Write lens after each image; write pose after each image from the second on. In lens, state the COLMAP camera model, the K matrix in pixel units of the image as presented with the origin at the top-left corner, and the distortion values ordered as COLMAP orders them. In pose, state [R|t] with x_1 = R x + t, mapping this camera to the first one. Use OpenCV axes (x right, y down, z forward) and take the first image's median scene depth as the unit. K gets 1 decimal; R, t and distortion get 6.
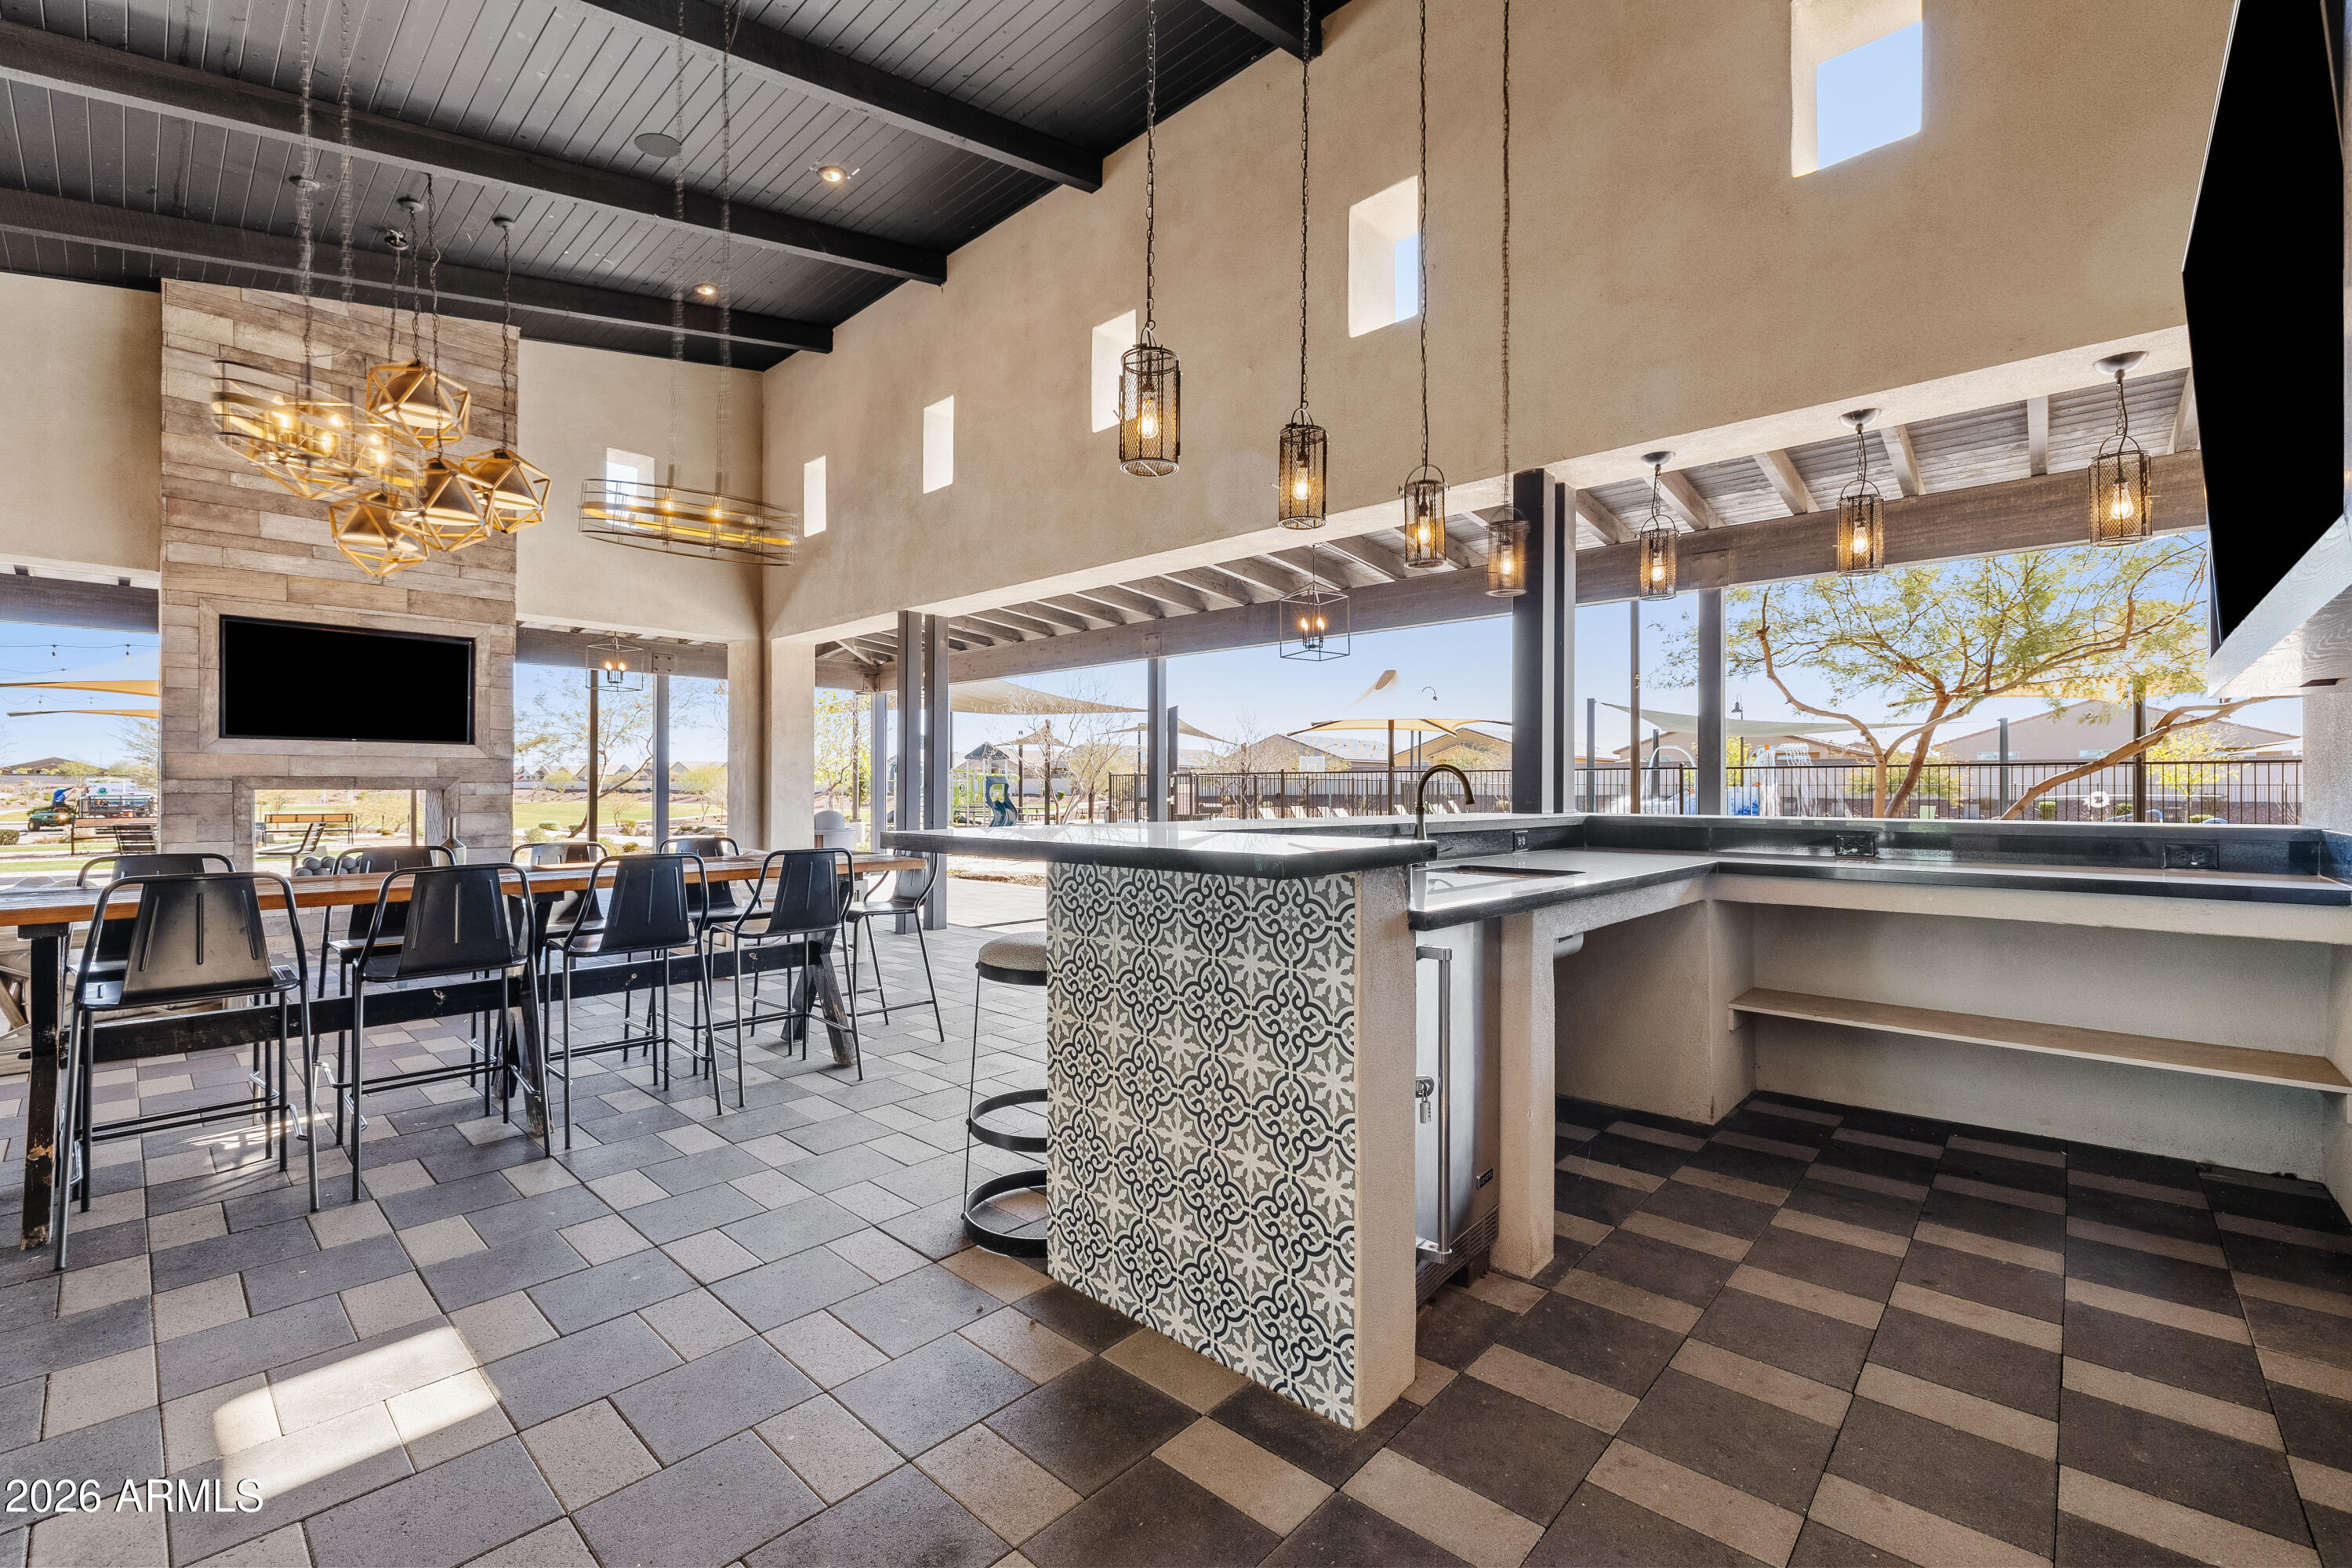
lens RADIAL K [[982.0, 0, 1180.3], [0, 982.0, 788.1], [0, 0, 1]] dist [0.001210, 0.000241]
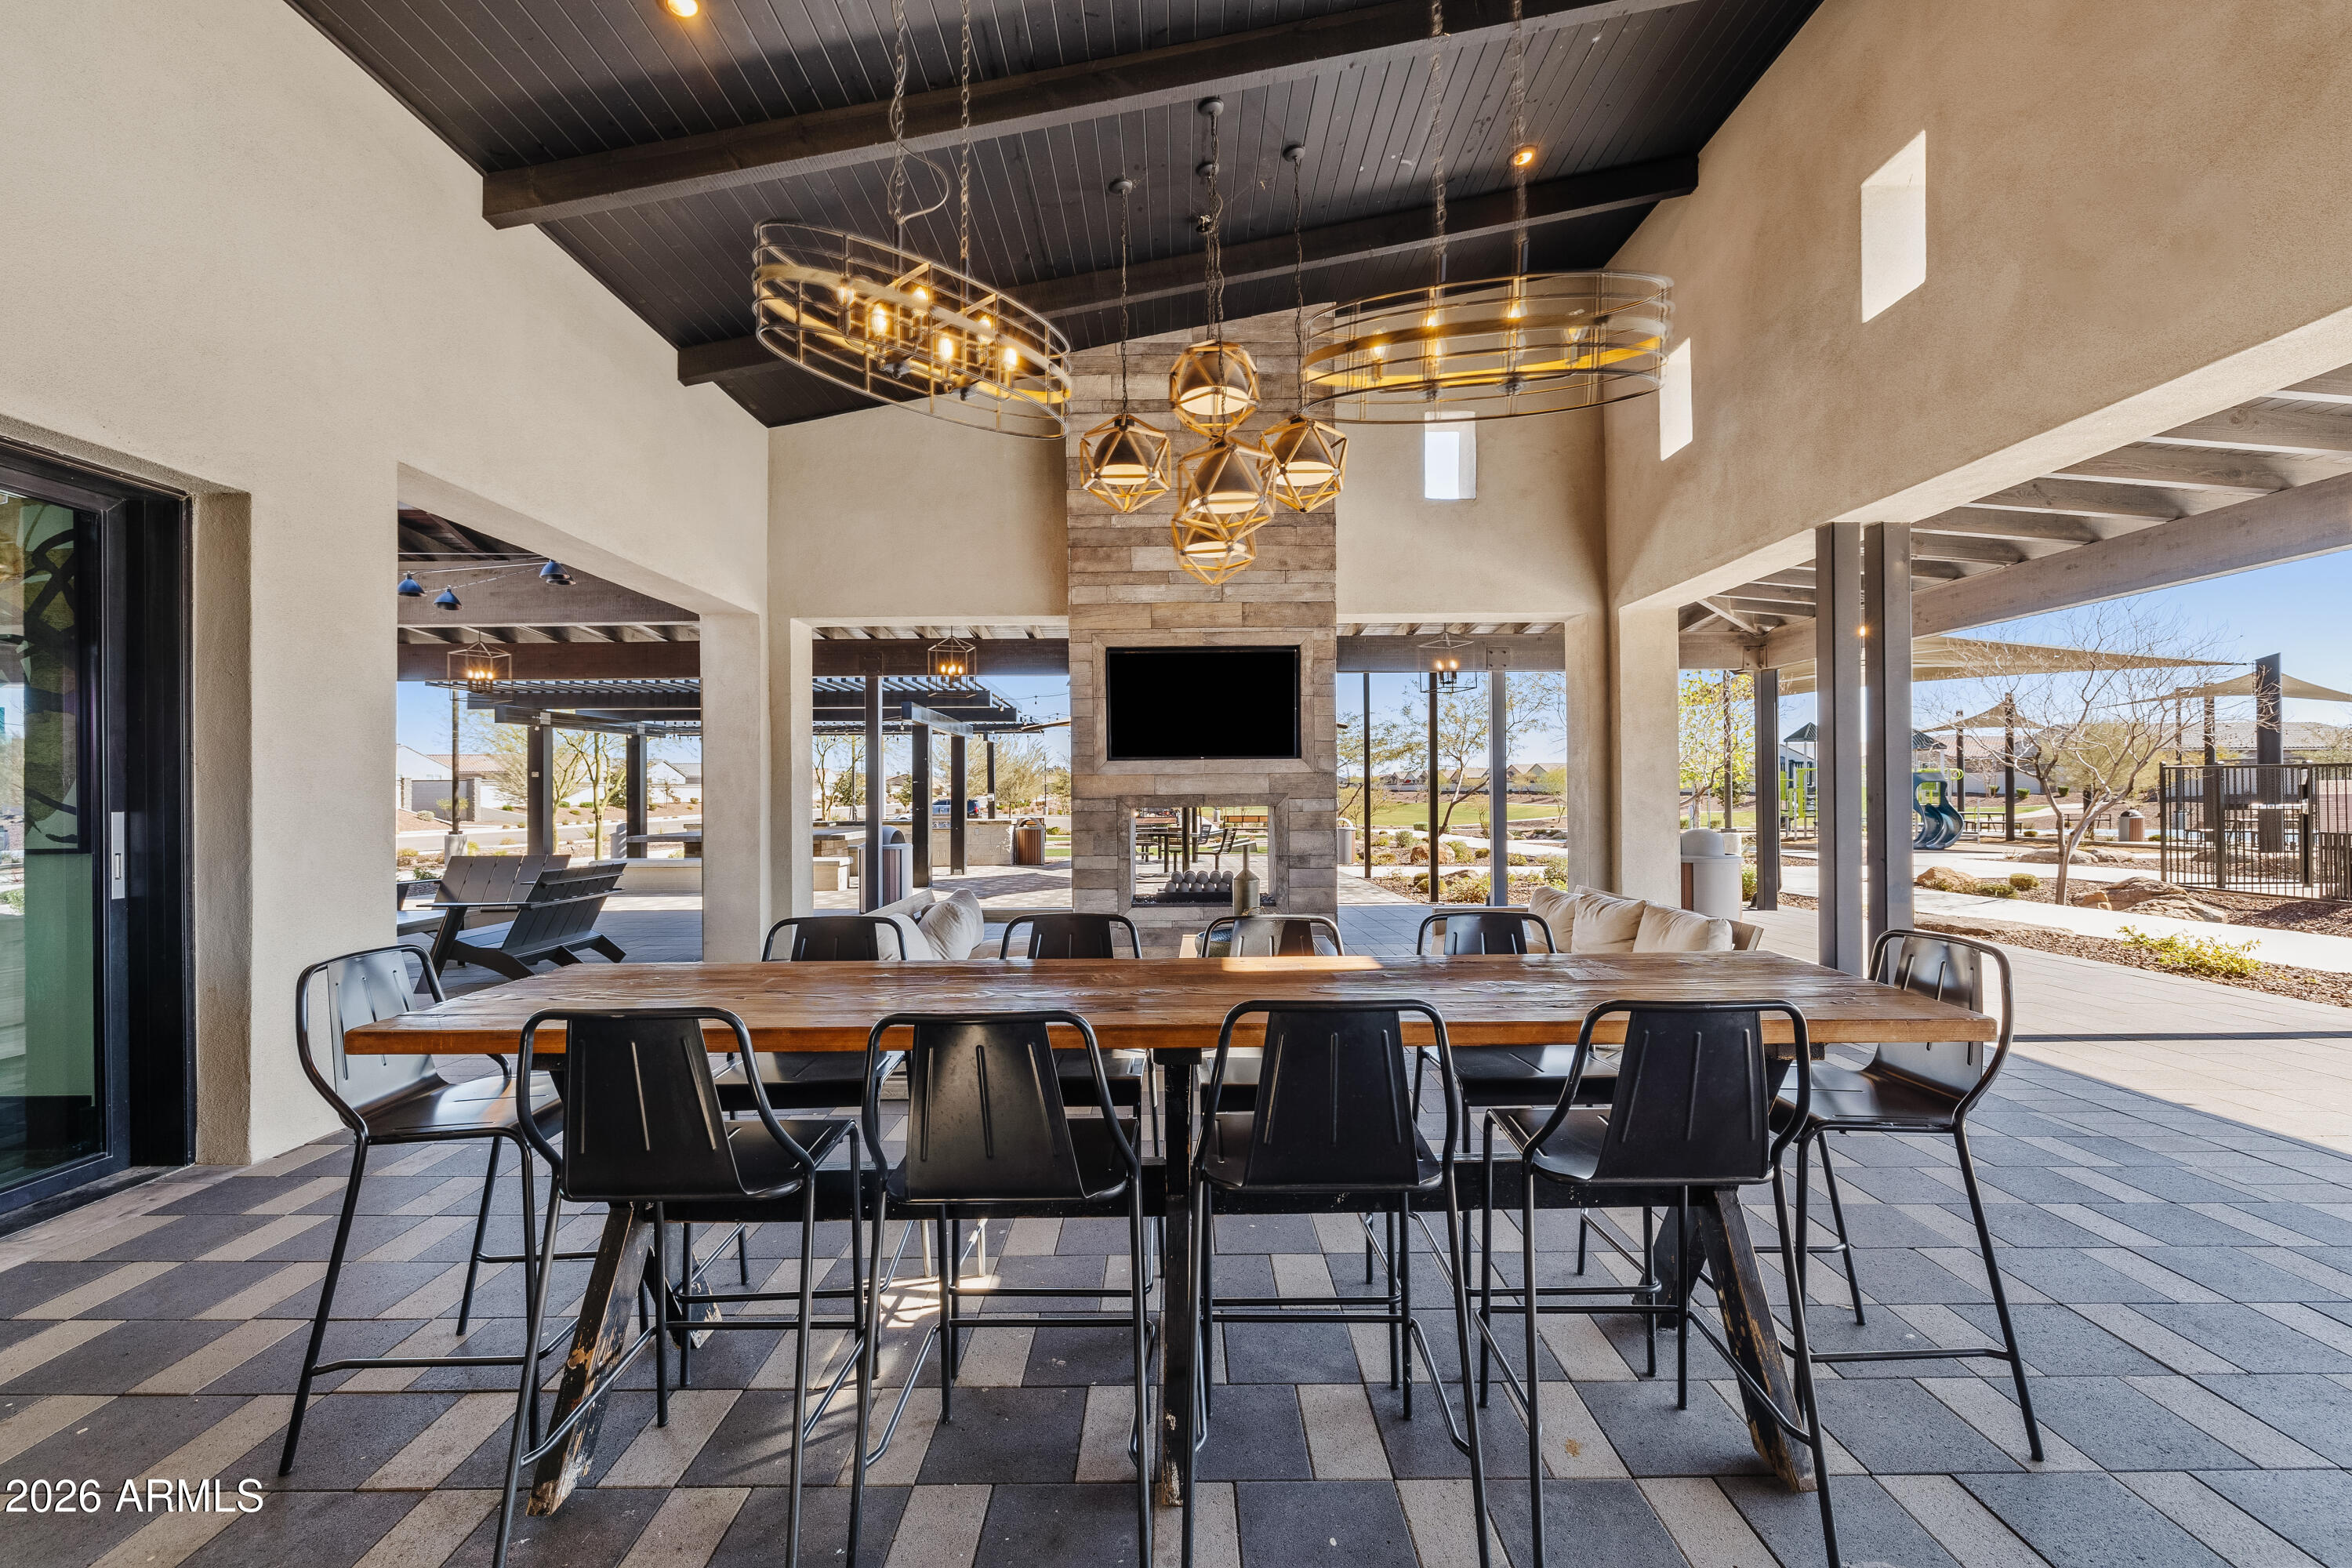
lens RADIAL K [[982.0, 0, 1180.3], [0, 982.0, 788.1], [0, 0, 1]] dist [0.001210, 0.000241]
pose [[0.680655, -0.011495, -0.732514, -0.106569], [0.012007, 0.999918, -0.004535, -0.012647], [0.732506, -0.005708, 0.680737, 0.271679]]
